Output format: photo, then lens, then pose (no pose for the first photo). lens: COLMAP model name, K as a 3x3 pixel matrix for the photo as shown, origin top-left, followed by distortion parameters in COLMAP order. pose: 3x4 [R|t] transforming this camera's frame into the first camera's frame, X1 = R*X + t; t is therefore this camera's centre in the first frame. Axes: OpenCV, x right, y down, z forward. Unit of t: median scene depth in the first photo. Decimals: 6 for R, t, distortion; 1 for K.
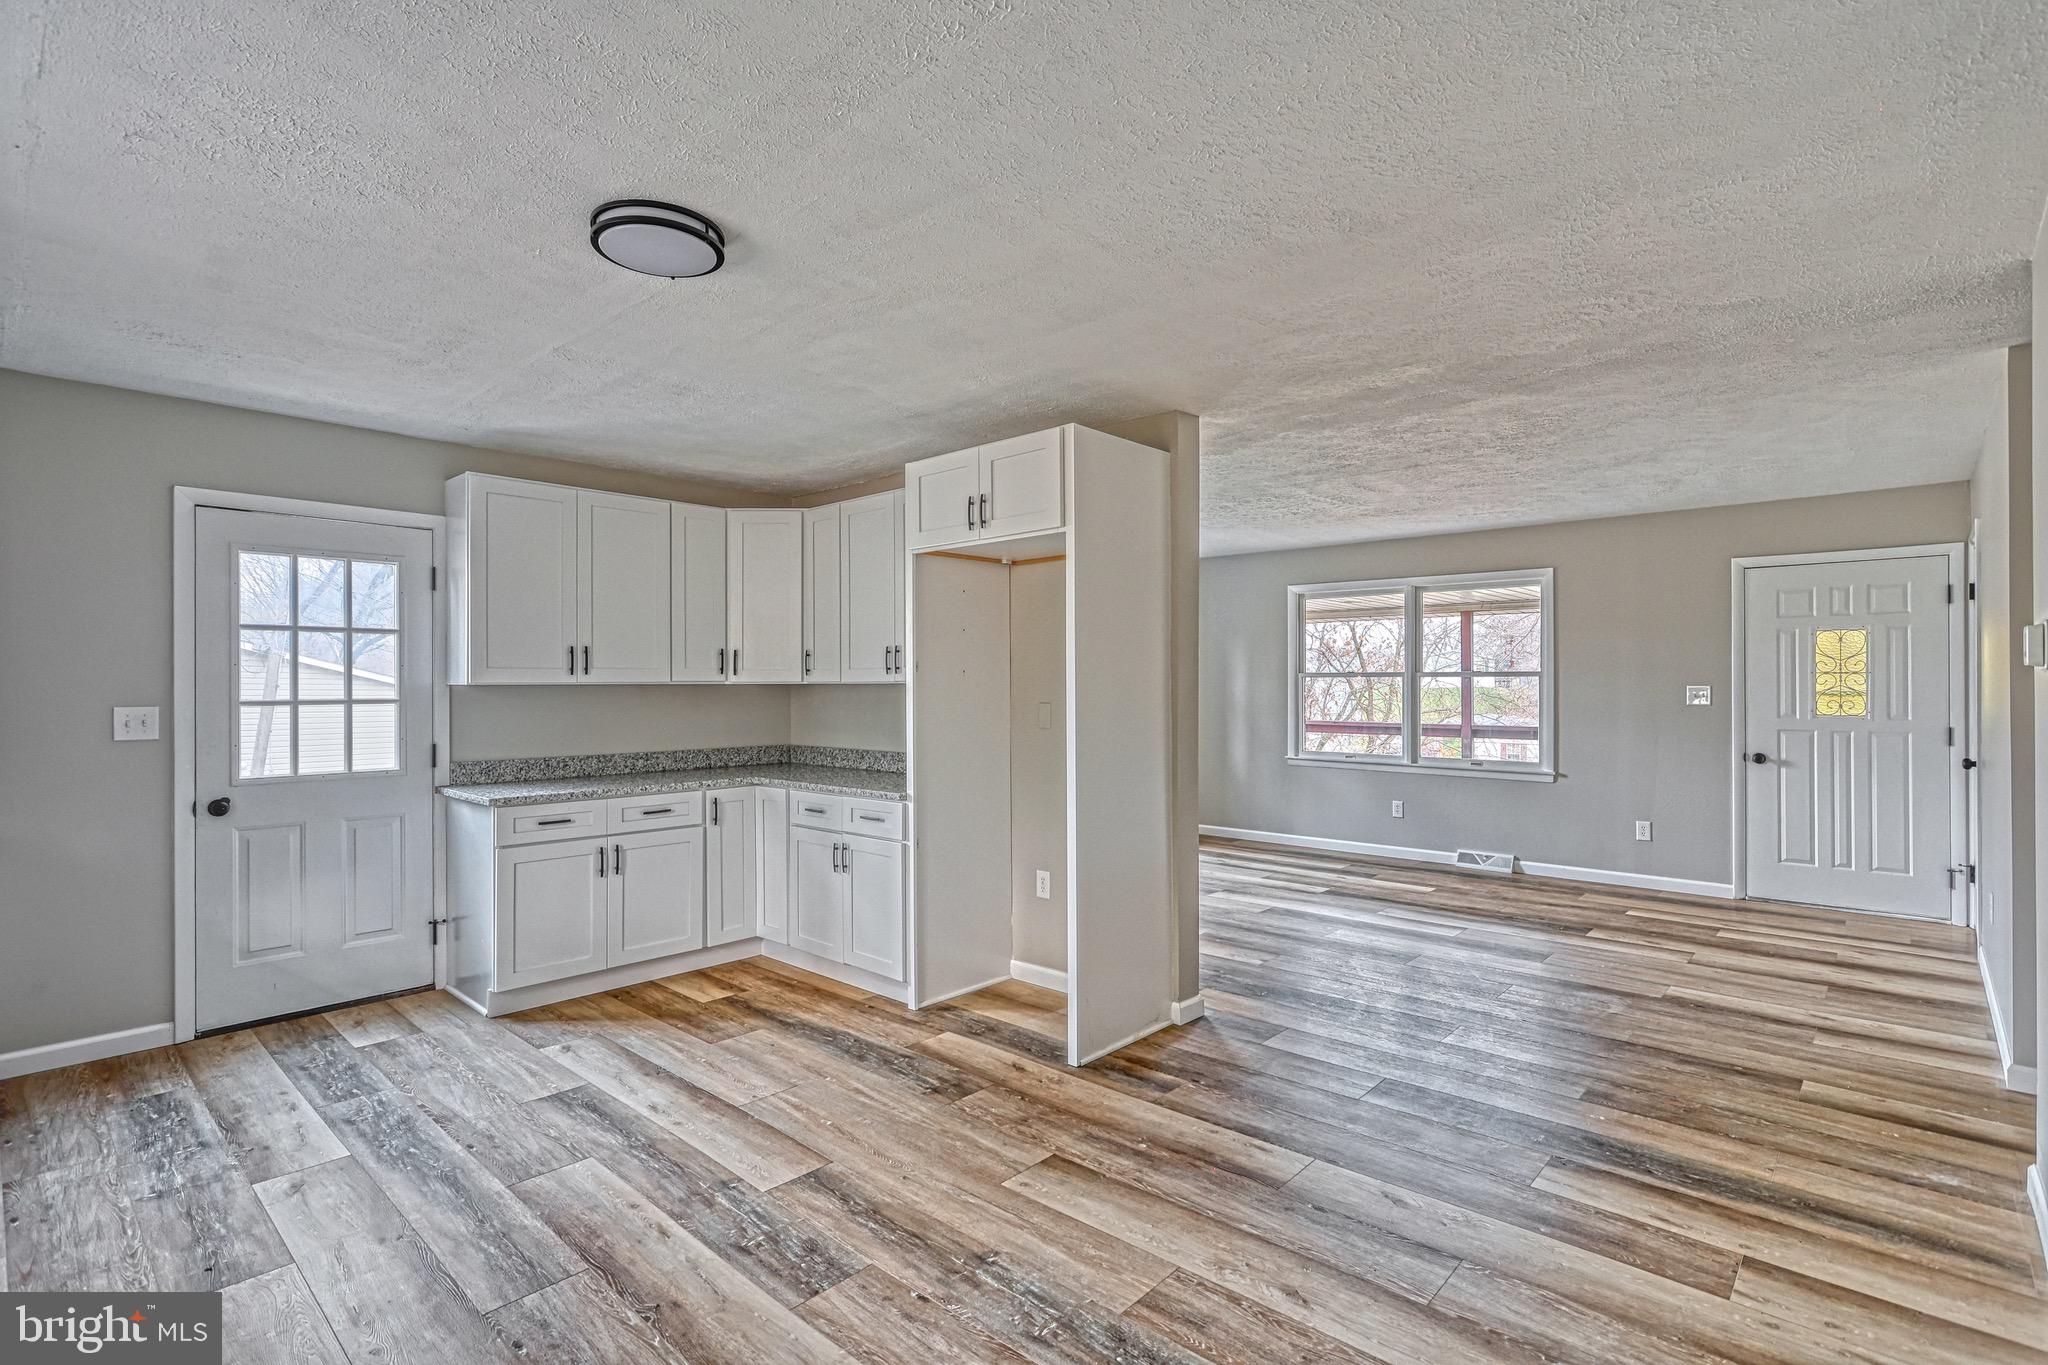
lens RADIAL K [[966.8, 0, 1026.4], [0, 966.8, 679.7], [0, 0, 1]] dist [-0.006537, 0.002865]
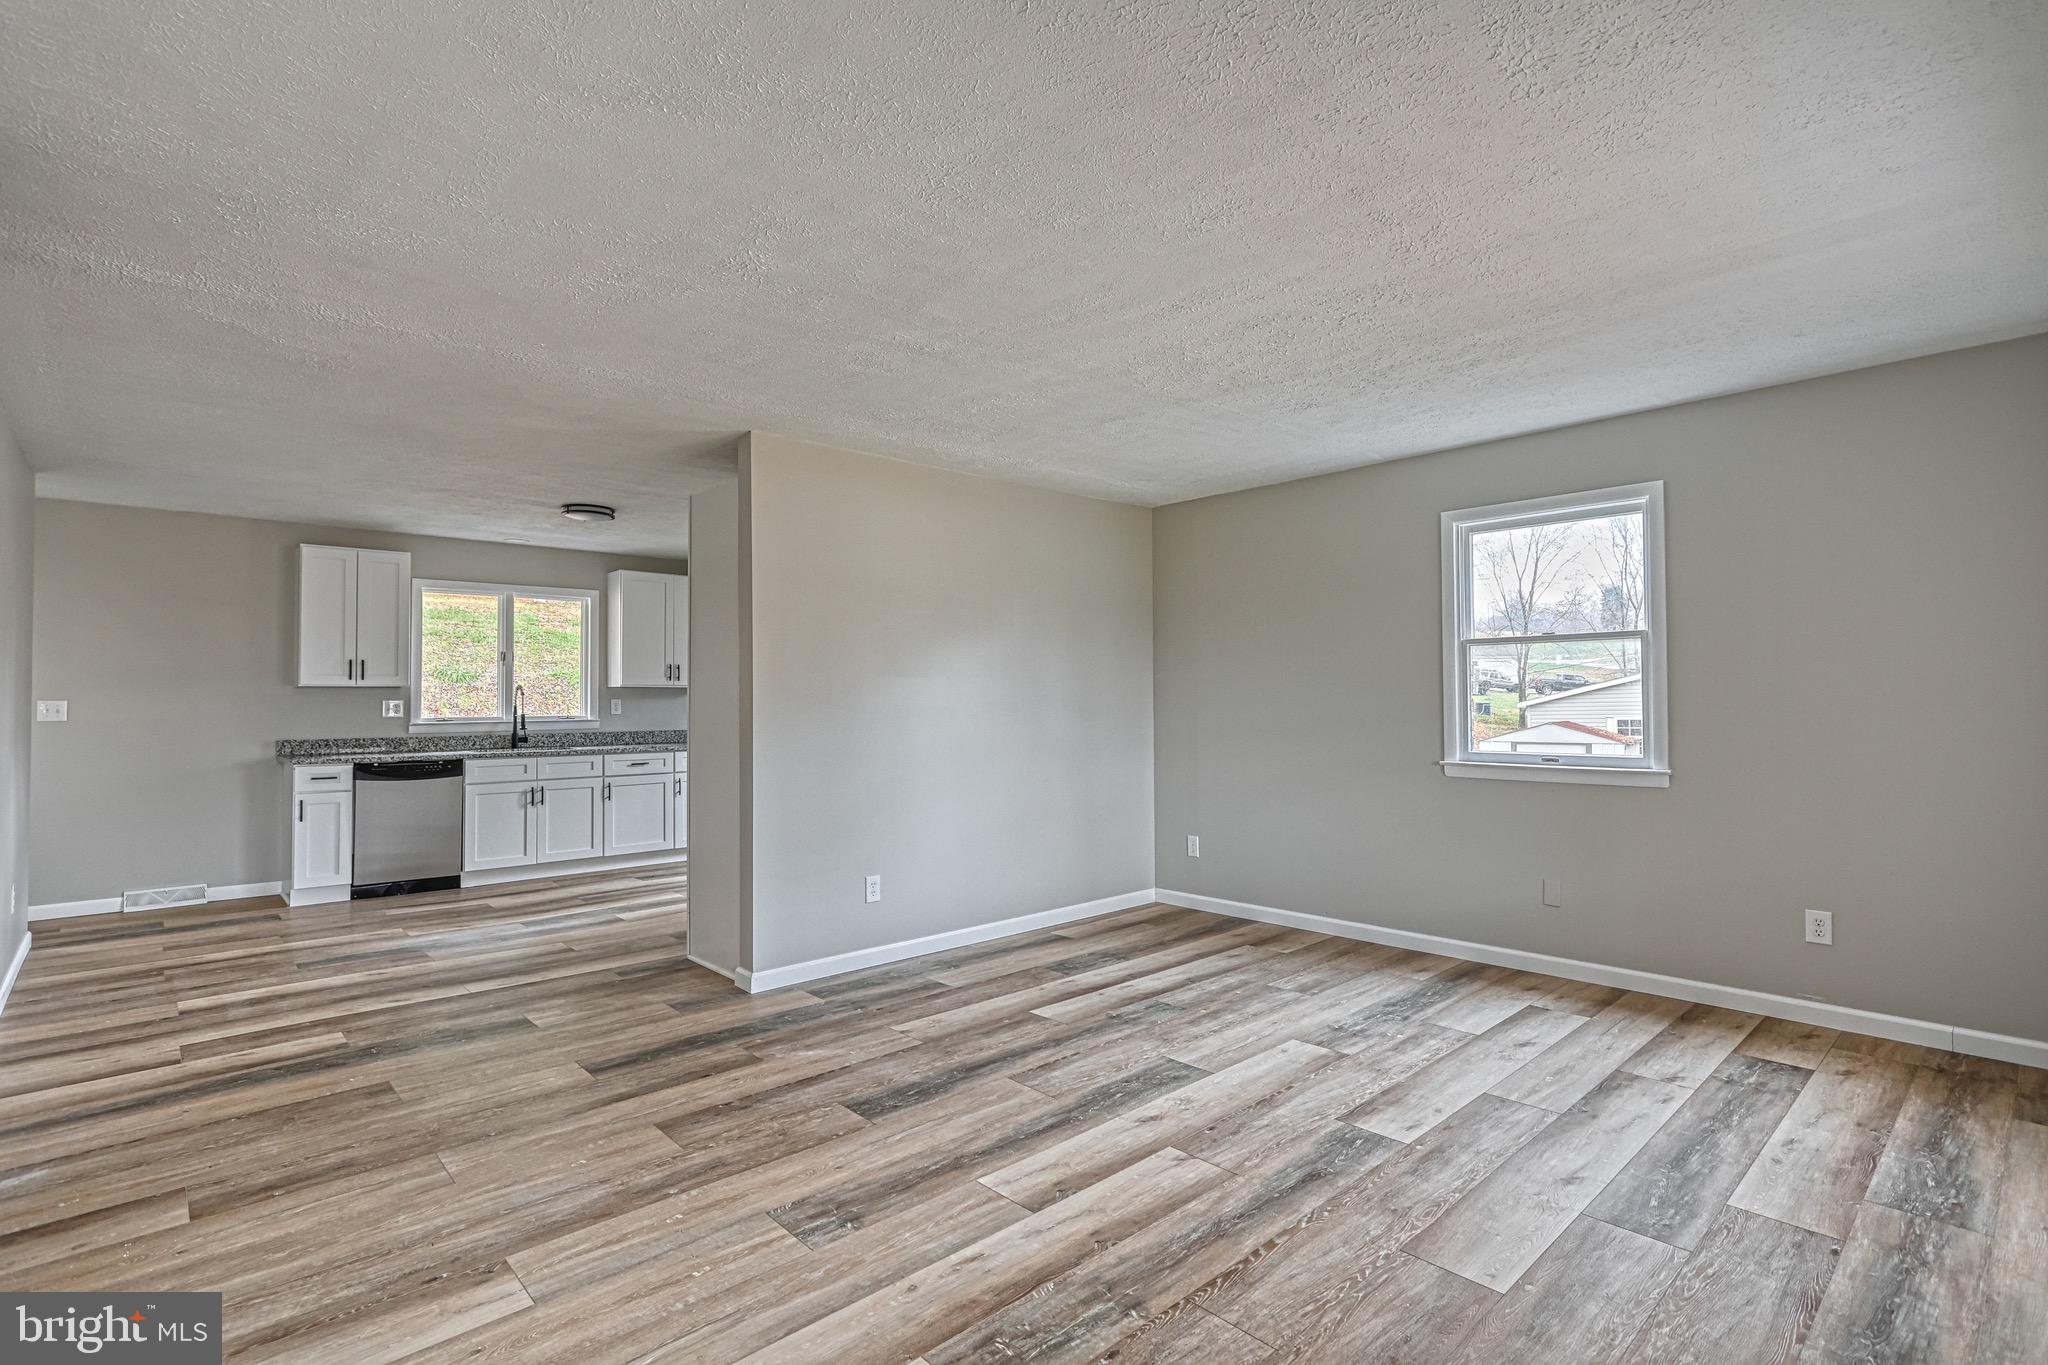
lens RADIAL K [[966.8, 0, 1020.8], [0, 966.8, 677.3], [0, 0, 1]] dist [-0.006537, 0.002865]
pose [[-0.085987, -0.016889, -0.996153, 1.236149], [0.011512, 0.999773, -0.017944, 0.024103], [0.996230, -0.013011, -0.085773, 1.411245]]
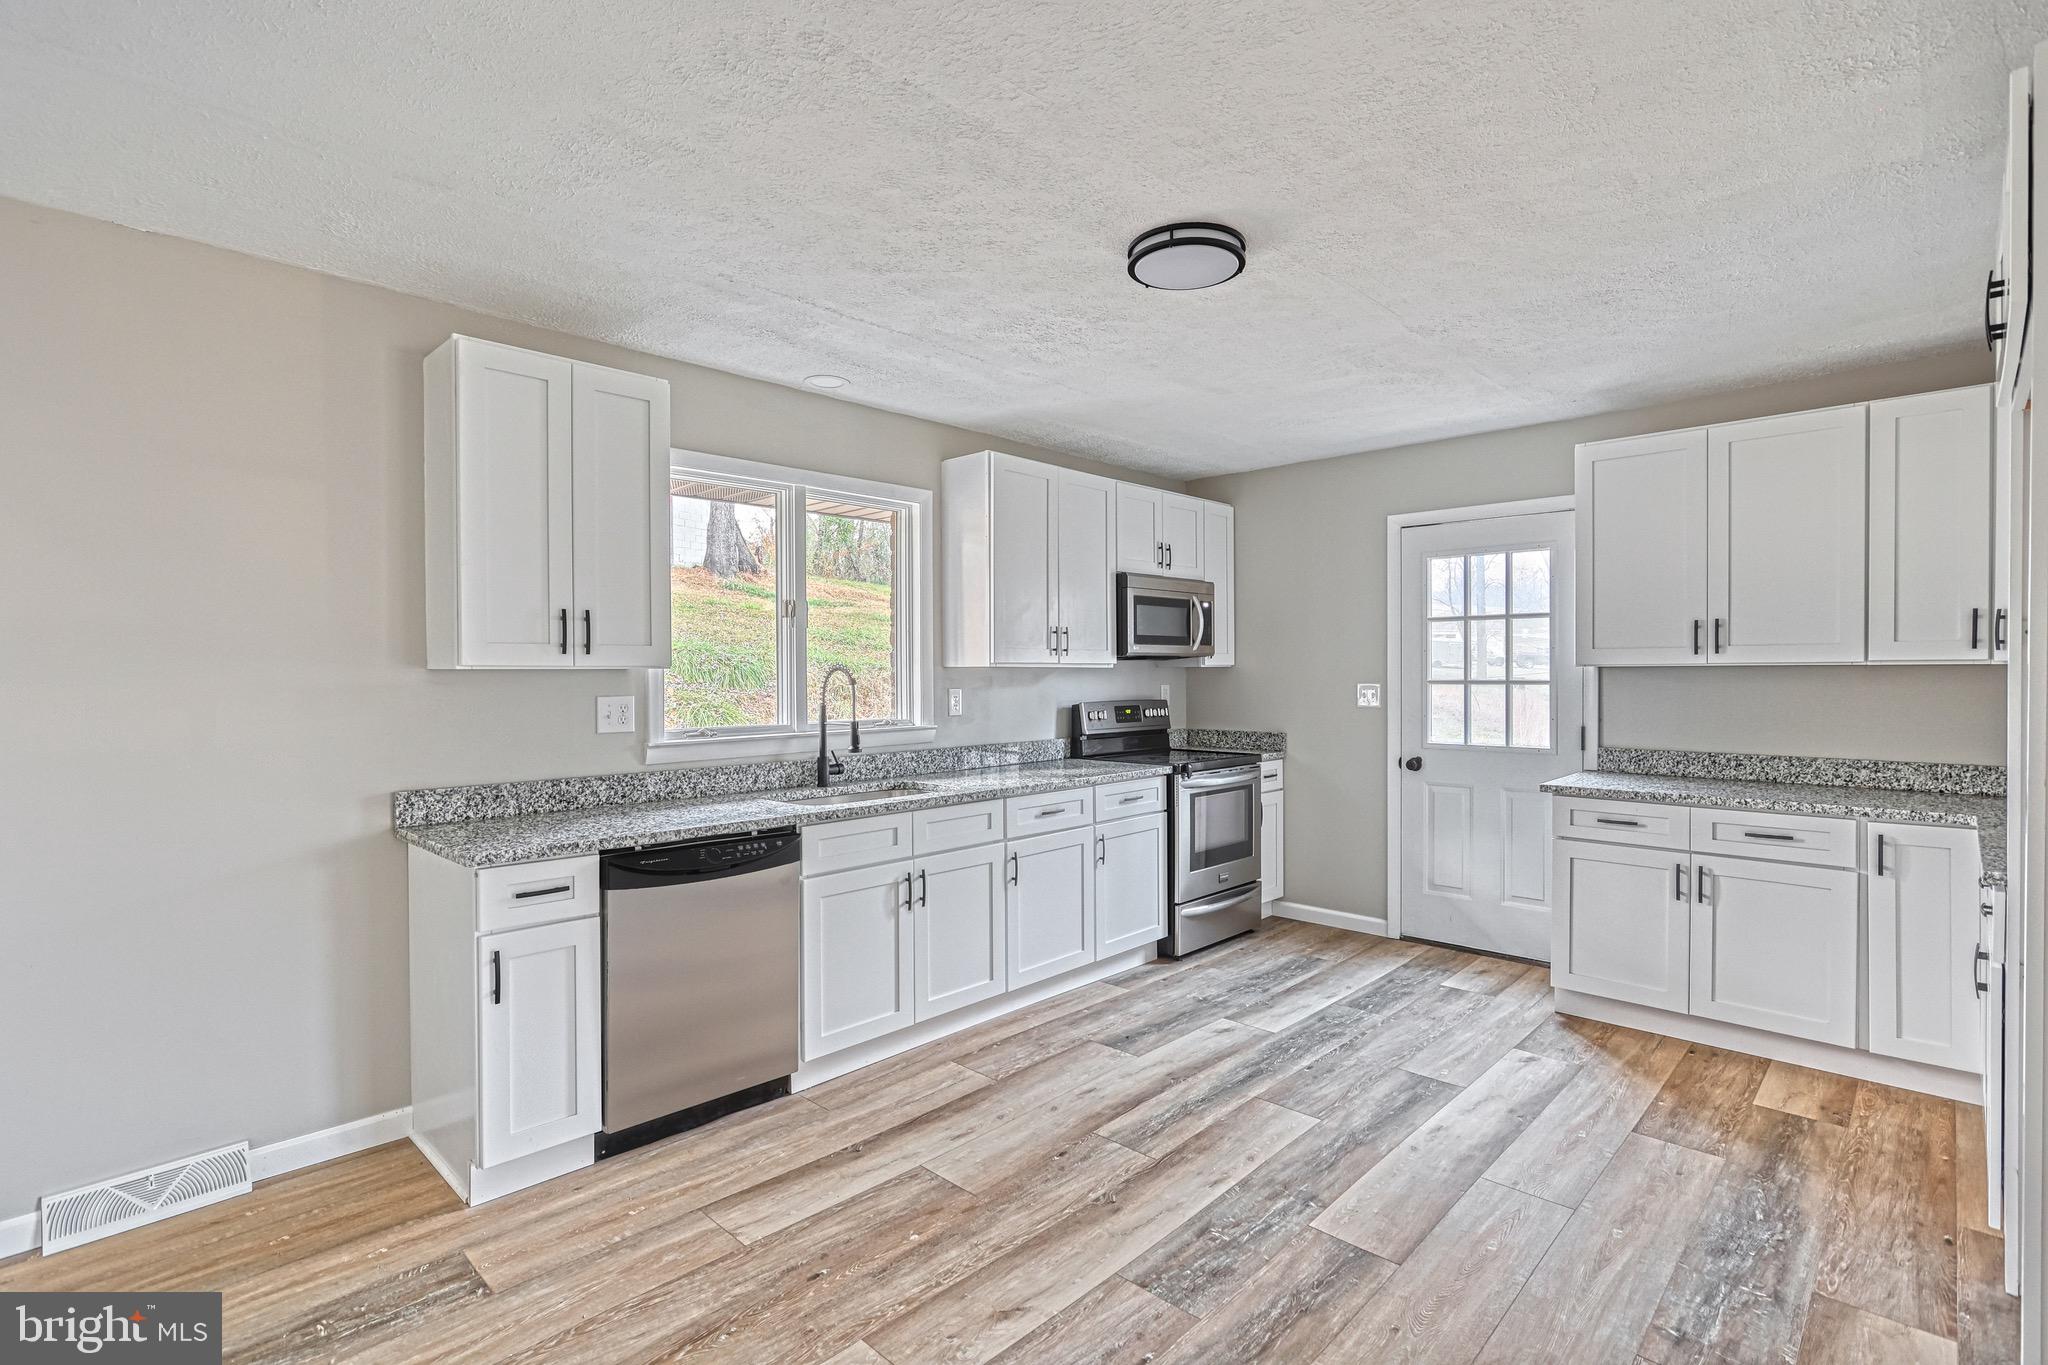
lens RADIAL K [[966.8, 0, 1027.3], [0, 966.8, 687.0], [0, 0, 1]] dist [-0.006537, 0.002865]
pose [[-0.020569, 0.023092, -0.999522, 0.423236], [0.010607, 0.999682, 0.022877, -0.002545], [0.999732, -0.010132, -0.020807, 0.503184]]
